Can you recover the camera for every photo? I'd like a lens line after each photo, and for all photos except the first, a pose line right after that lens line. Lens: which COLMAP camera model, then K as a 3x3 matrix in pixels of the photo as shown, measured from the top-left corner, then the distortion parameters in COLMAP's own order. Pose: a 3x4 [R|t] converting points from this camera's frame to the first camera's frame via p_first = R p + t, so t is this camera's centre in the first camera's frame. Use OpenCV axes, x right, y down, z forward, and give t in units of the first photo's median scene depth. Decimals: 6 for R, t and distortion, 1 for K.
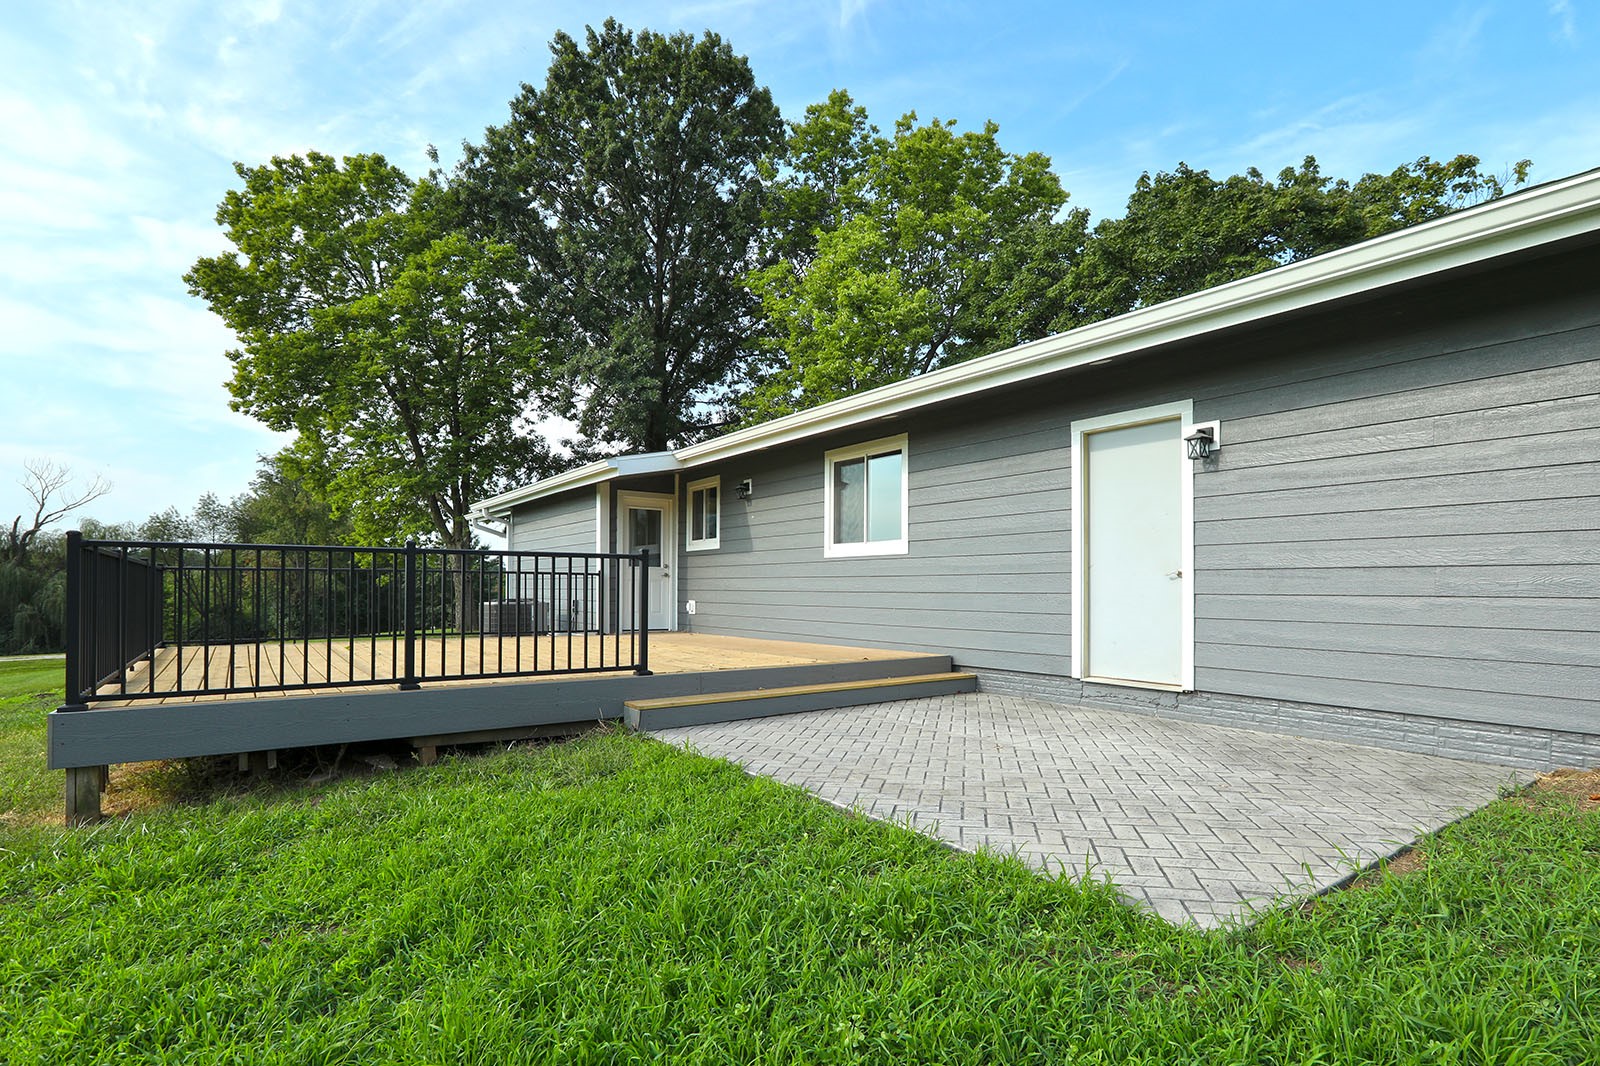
lens RADIAL K [[739.9, 0, 816.0], [0, 739.9, 575.6], [0, 0, 1]] dist [-0.011580, 0.004215]
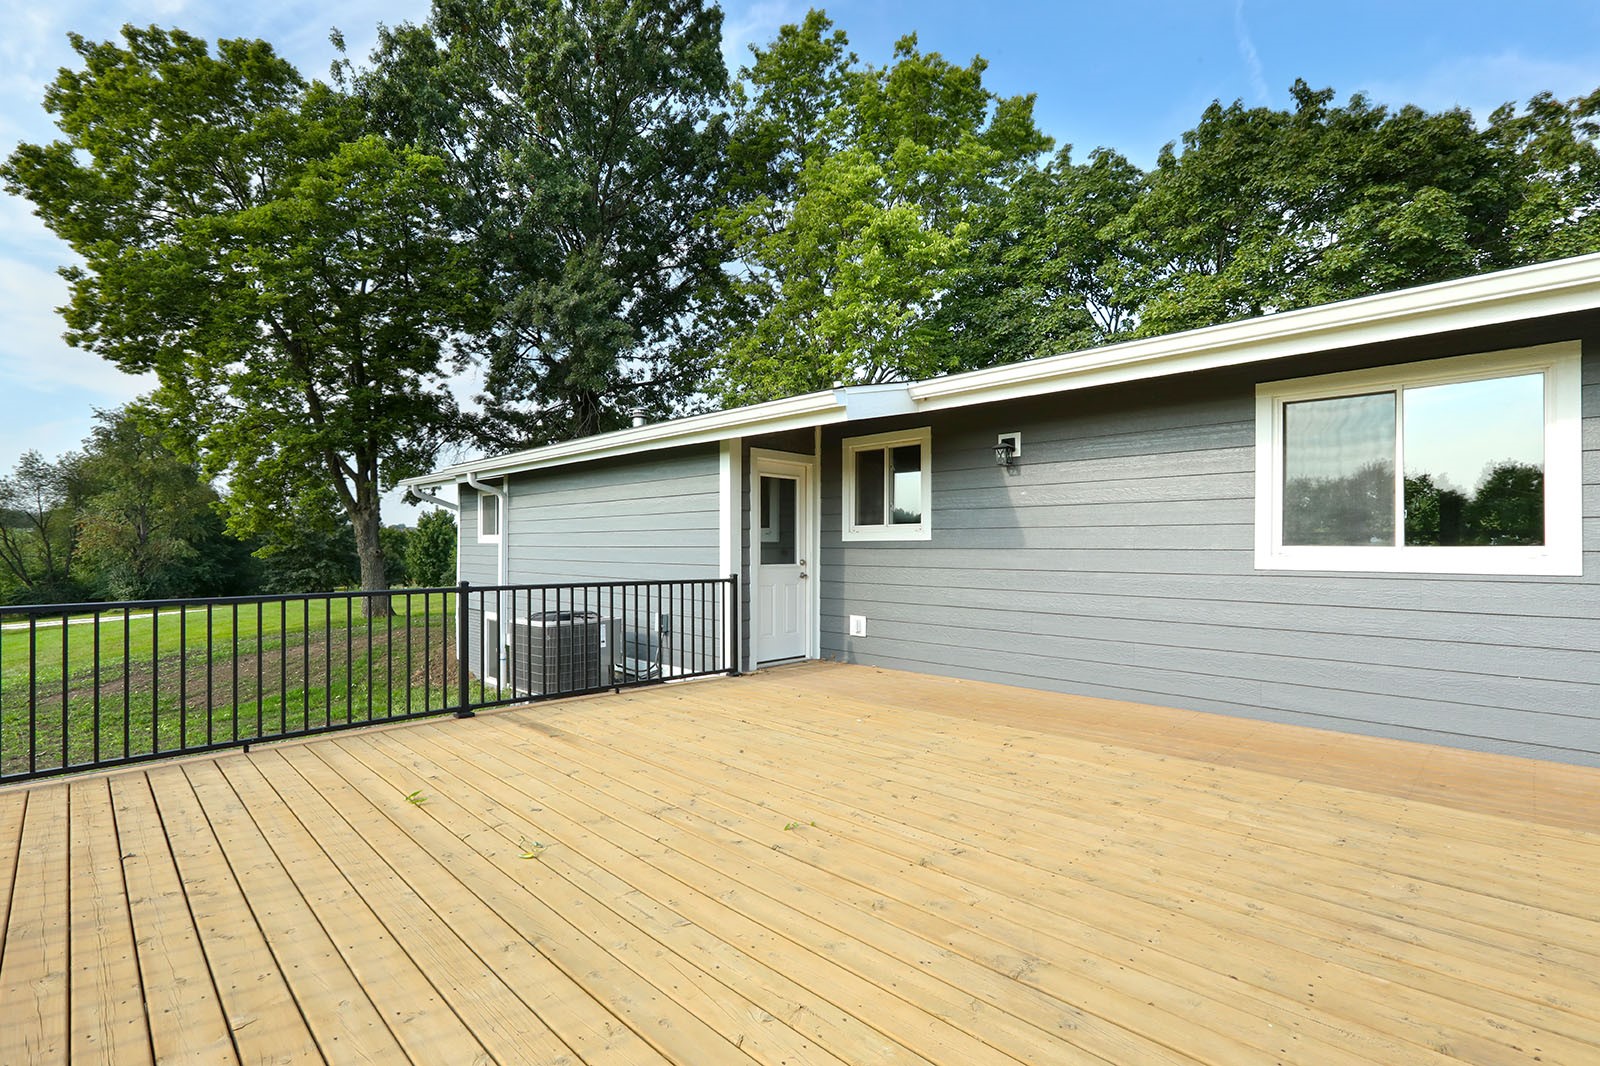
lens RADIAL K [[739.9, 0, 802.7], [0, 739.9, 542.1], [0, 0, 1]] dist [-0.011580, 0.004215]
pose [[0.992819, -0.002211, 0.119606, -0.102195], [0.002233, 0.999998, -0.000049, -0.011369], [-0.119605, 0.000315, 0.992821, 0.119615]]
